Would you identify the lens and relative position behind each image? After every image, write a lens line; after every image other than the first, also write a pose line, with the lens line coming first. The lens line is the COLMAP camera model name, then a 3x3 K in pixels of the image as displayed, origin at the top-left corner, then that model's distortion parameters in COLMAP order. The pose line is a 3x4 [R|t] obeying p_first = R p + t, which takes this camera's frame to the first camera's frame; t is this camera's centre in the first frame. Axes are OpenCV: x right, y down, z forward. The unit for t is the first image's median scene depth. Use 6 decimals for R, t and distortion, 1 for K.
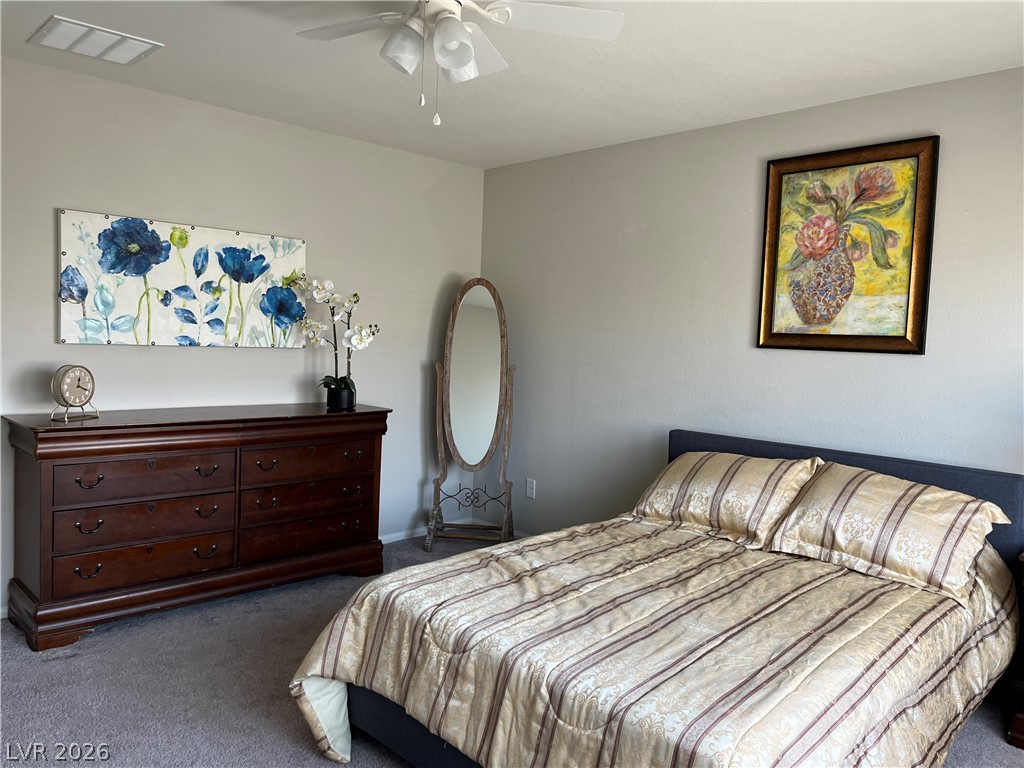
lens RADIAL K [[781.7, 0, 508.8], [0, 781.7, 377.7], [0, 0, 1]] dist [0.041492, 0.001751]
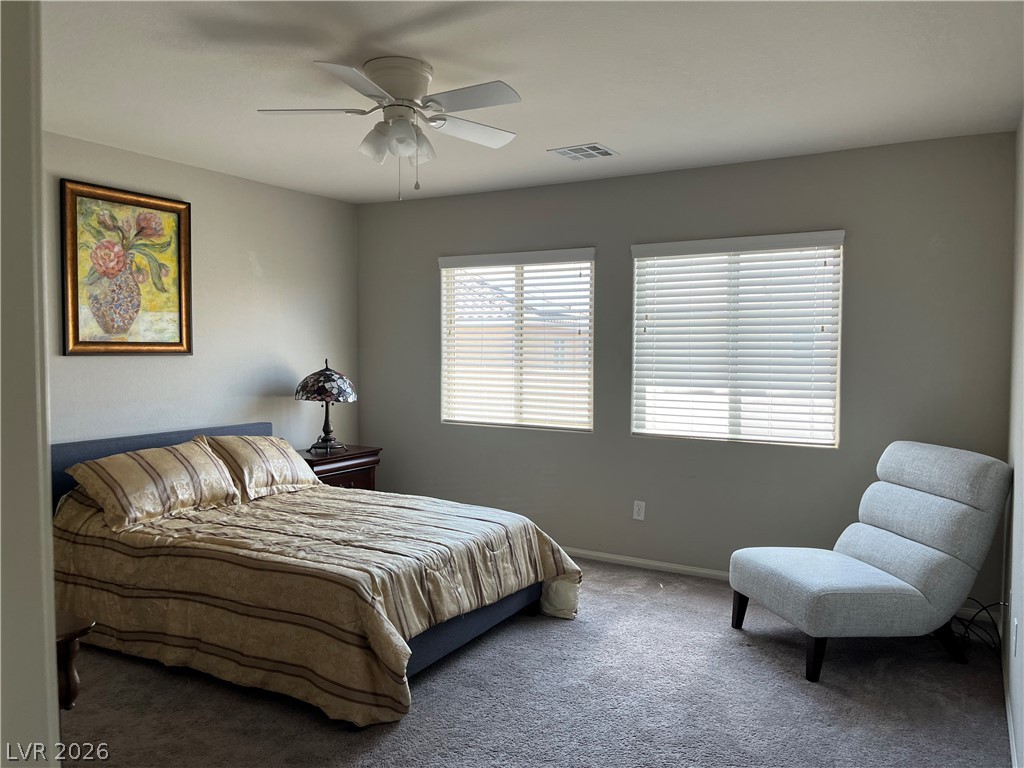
lens RADIAL K [[782.6, 0, 507.9], [0, 782.6, 383.1], [0, 0, 1]] dist [0.100397, -0.107096]
pose [[-0.274503, -0.080880, 0.958179, -0.939998], [0.039420, 0.994672, 0.095253, -0.086423], [-0.960778, 0.063919, -0.269852, 0.780792]]
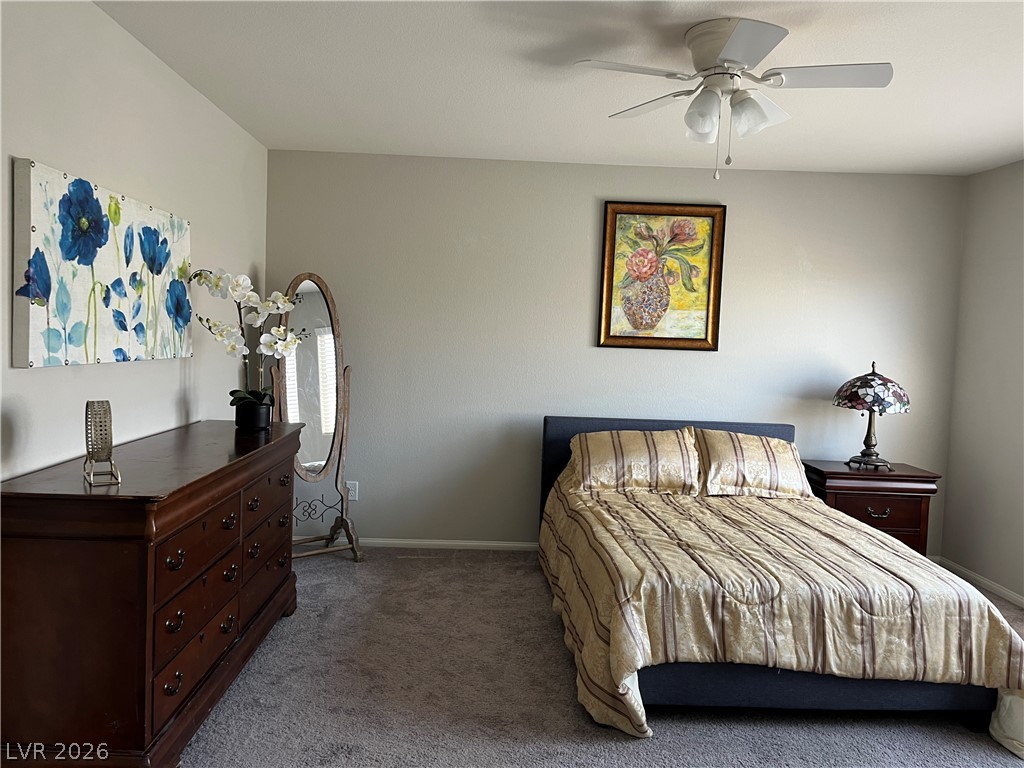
lens RADIAL K [[782.6, 0, 507.9], [0, 782.6, 383.1], [0, 0, 1]] dist [0.100397, -0.107096]
pose [[0.668614, -0.058034, 0.741342, -0.790757], [0.029146, 0.998229, 0.051857, -0.053843], [-0.743039, -0.013065, 0.669121, 0.273891]]
